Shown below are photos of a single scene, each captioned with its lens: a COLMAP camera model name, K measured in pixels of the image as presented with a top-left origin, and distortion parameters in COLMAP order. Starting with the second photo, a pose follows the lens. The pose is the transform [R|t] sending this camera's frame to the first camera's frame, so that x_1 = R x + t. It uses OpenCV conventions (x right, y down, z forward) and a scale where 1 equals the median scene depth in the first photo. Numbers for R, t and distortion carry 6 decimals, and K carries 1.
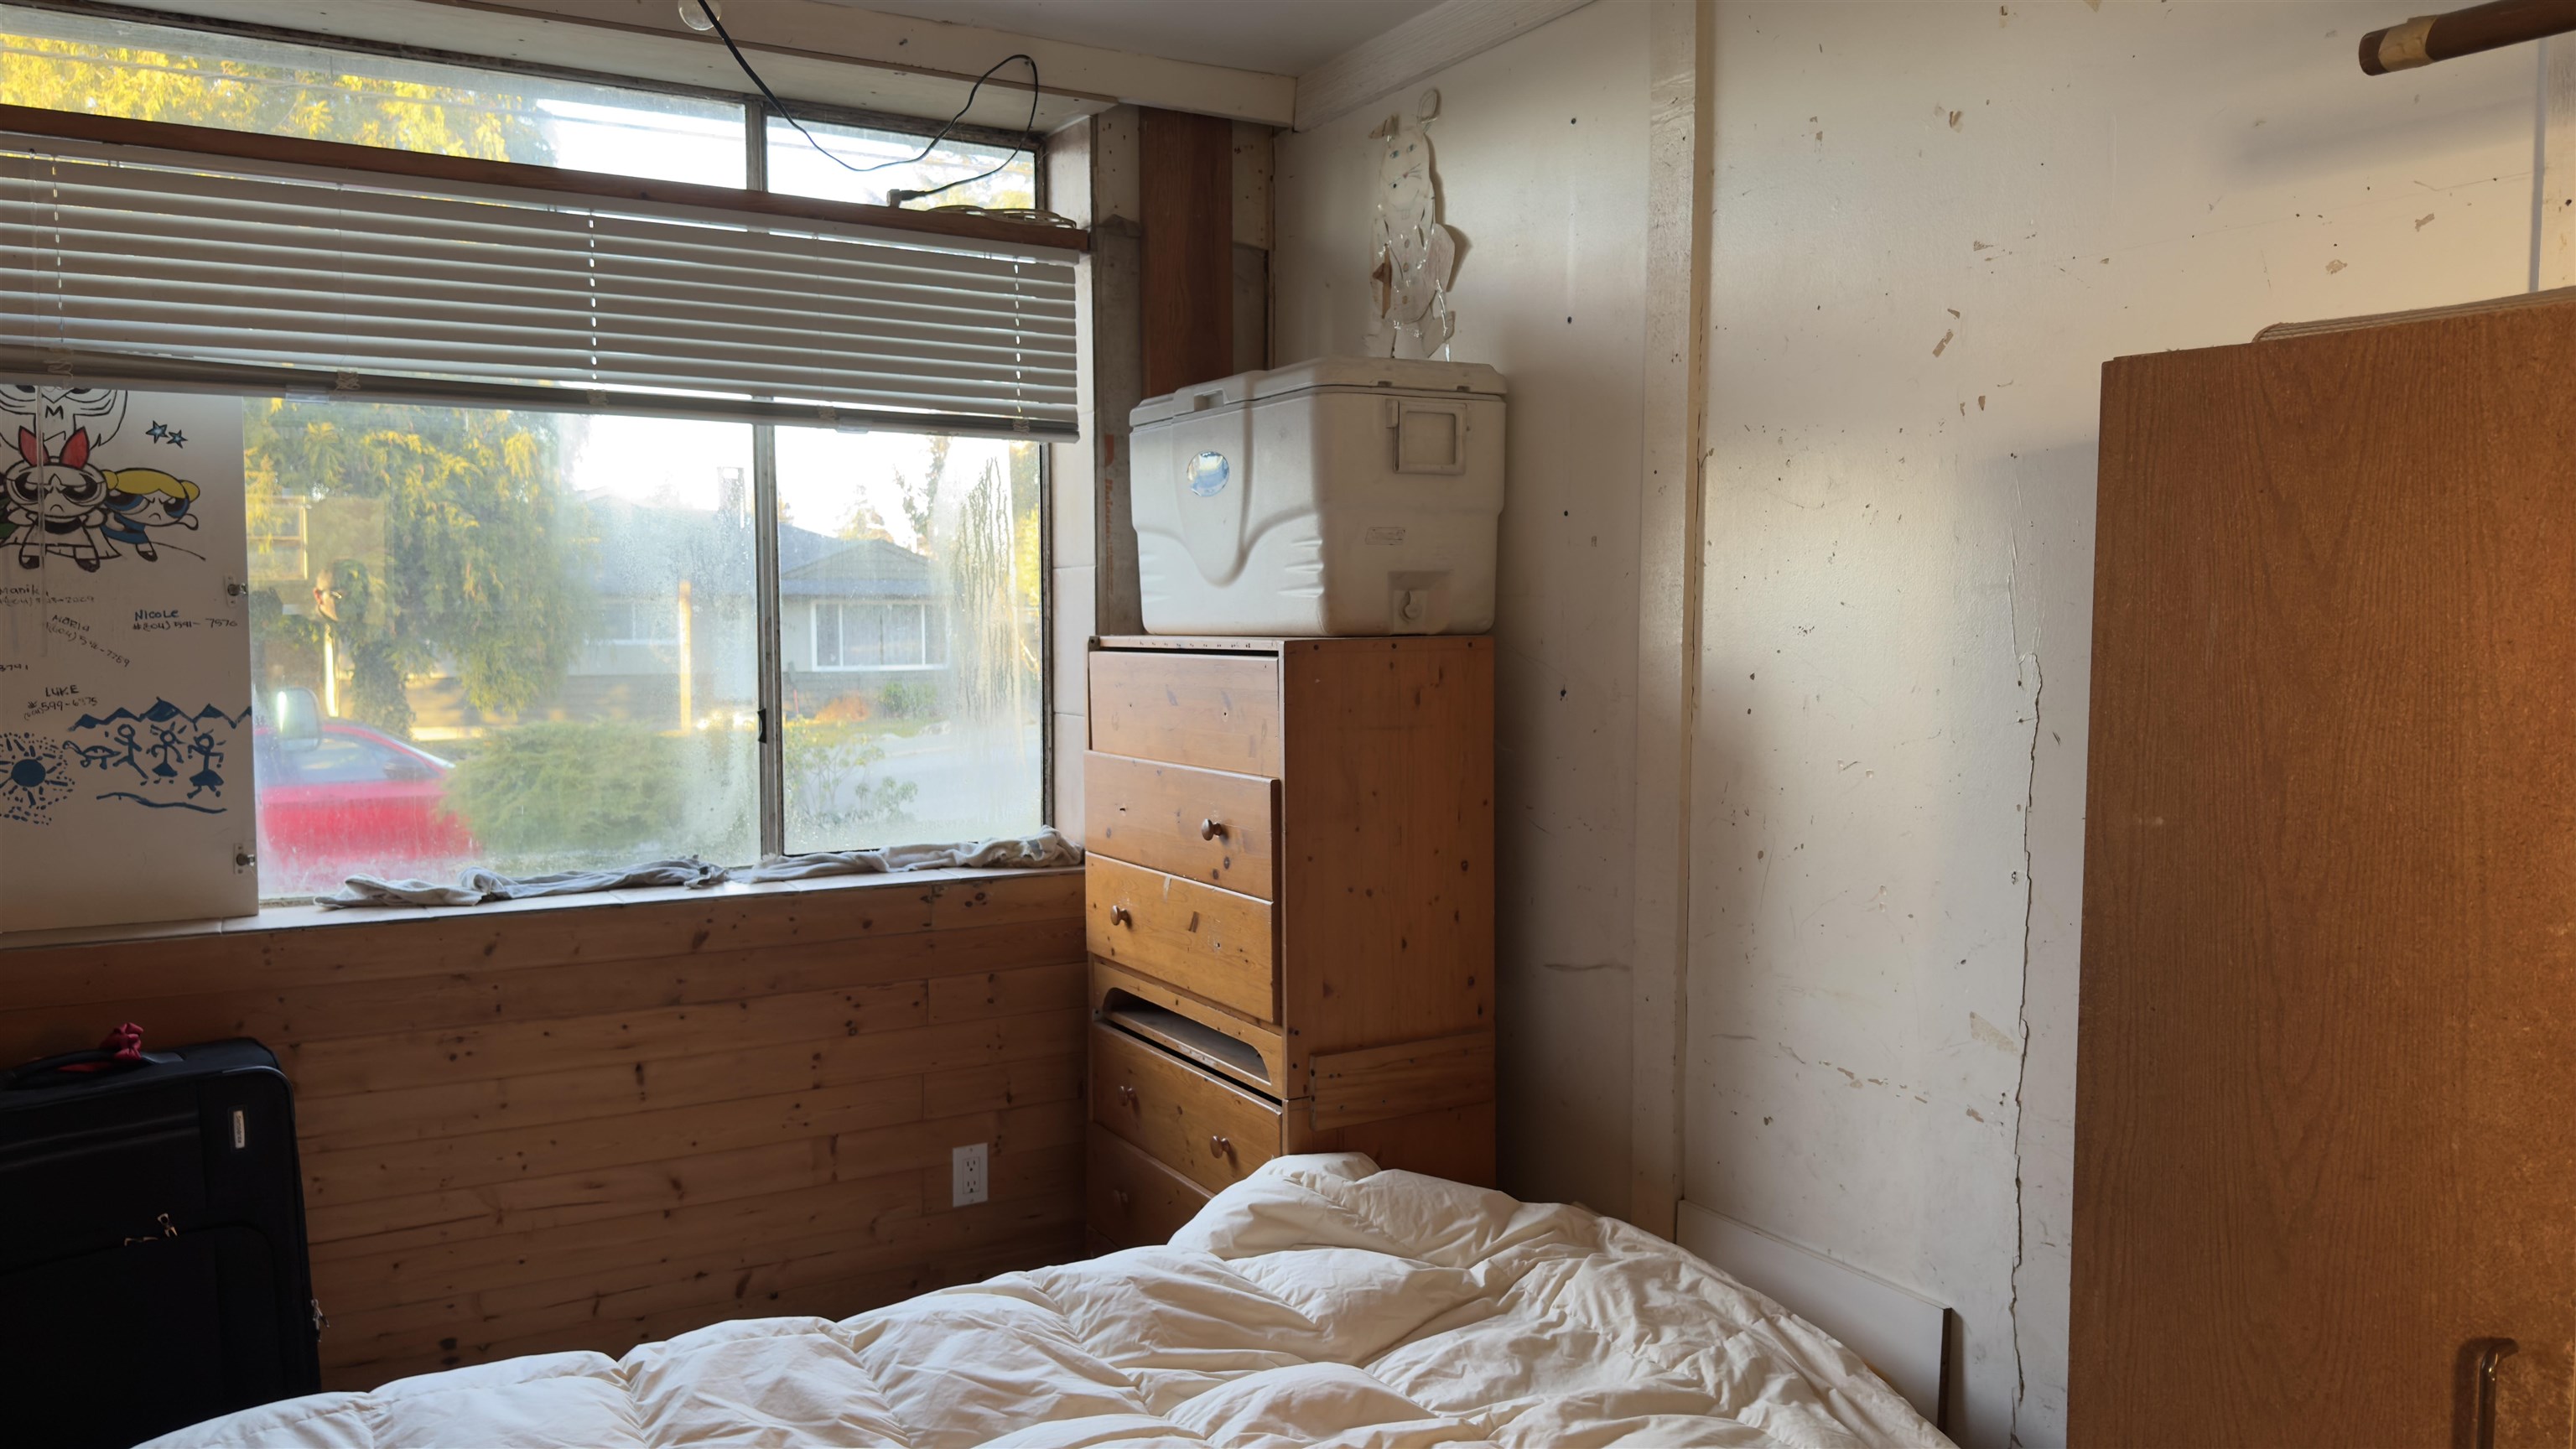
lens RADIAL K [[1806.6, 0, 1246.2], [0, 1806.6, 623.4], [0, 0, 1]] dist [0.147351, -0.184830]
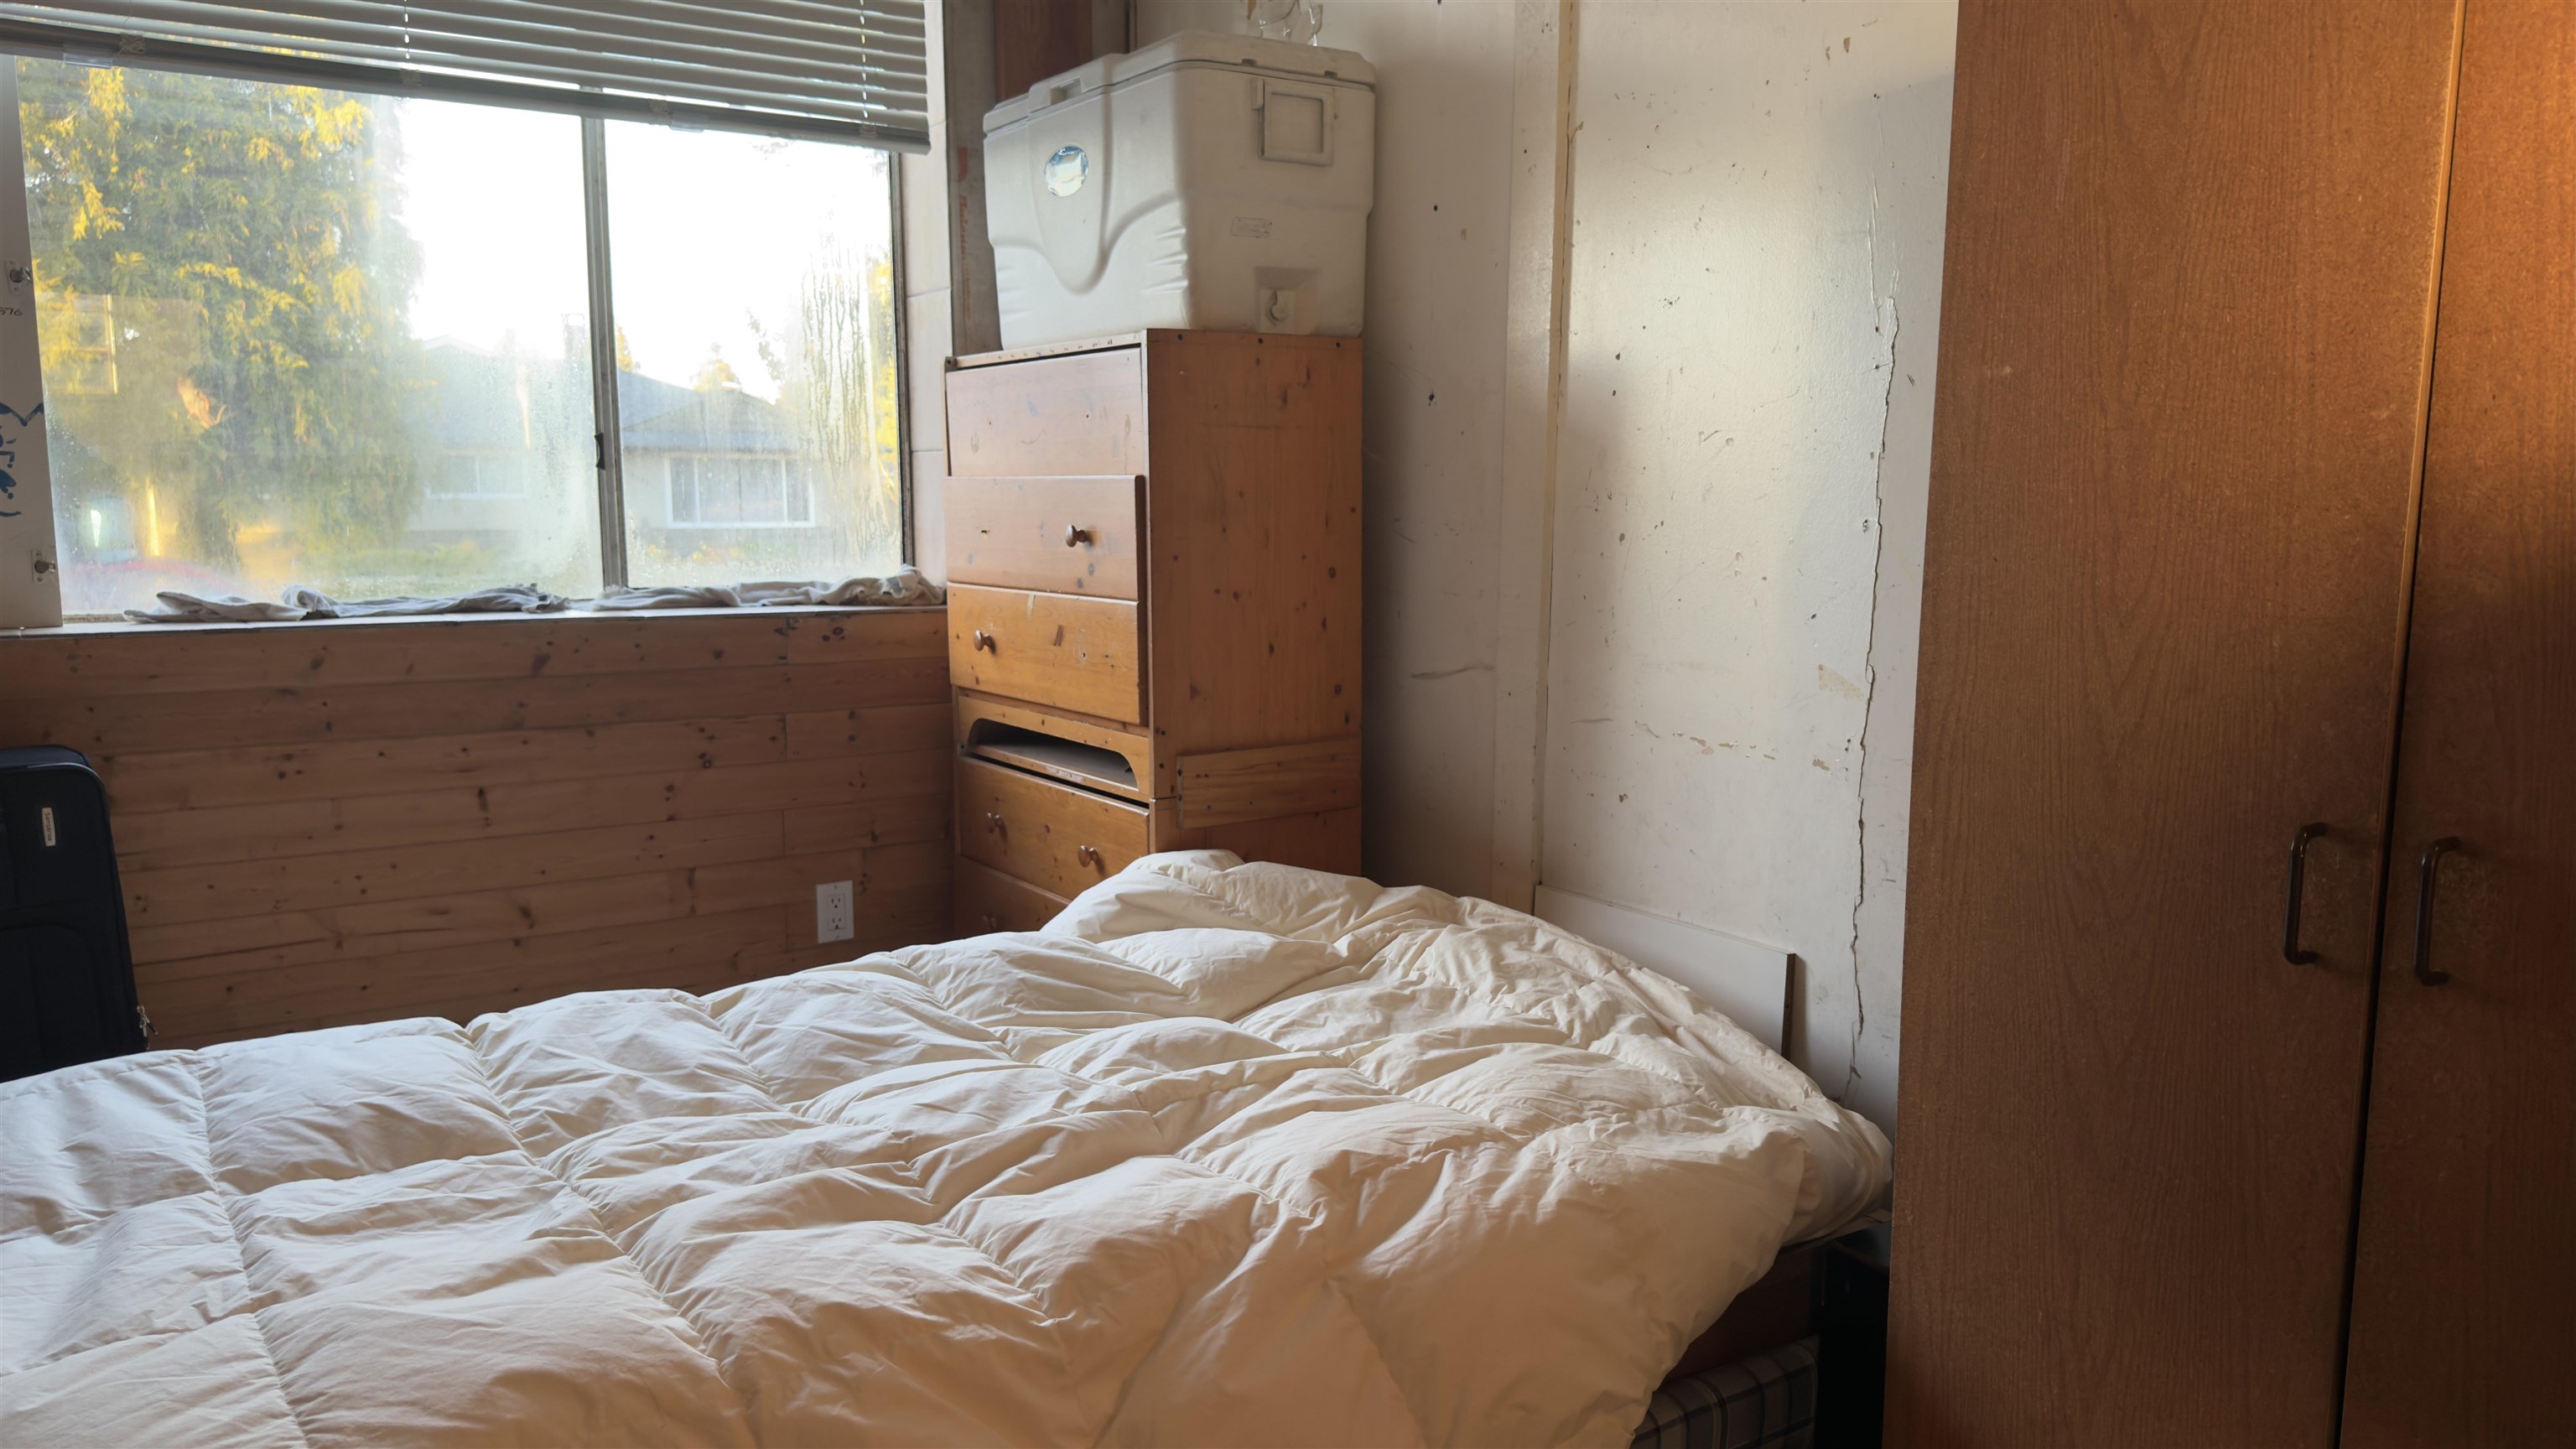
lens RADIAL K [[1799.6, 0, 1267.4], [0, 1799.6, 695.1], [0, 0, 1]] dist [0.122766, -0.177363]
pose [[0.996991, -0.008596, 0.077044, 0.008807], [0.003097, 0.997457, 0.071210, 0.132484], [-0.077460, -0.070757, 0.994481, 0.018392]]
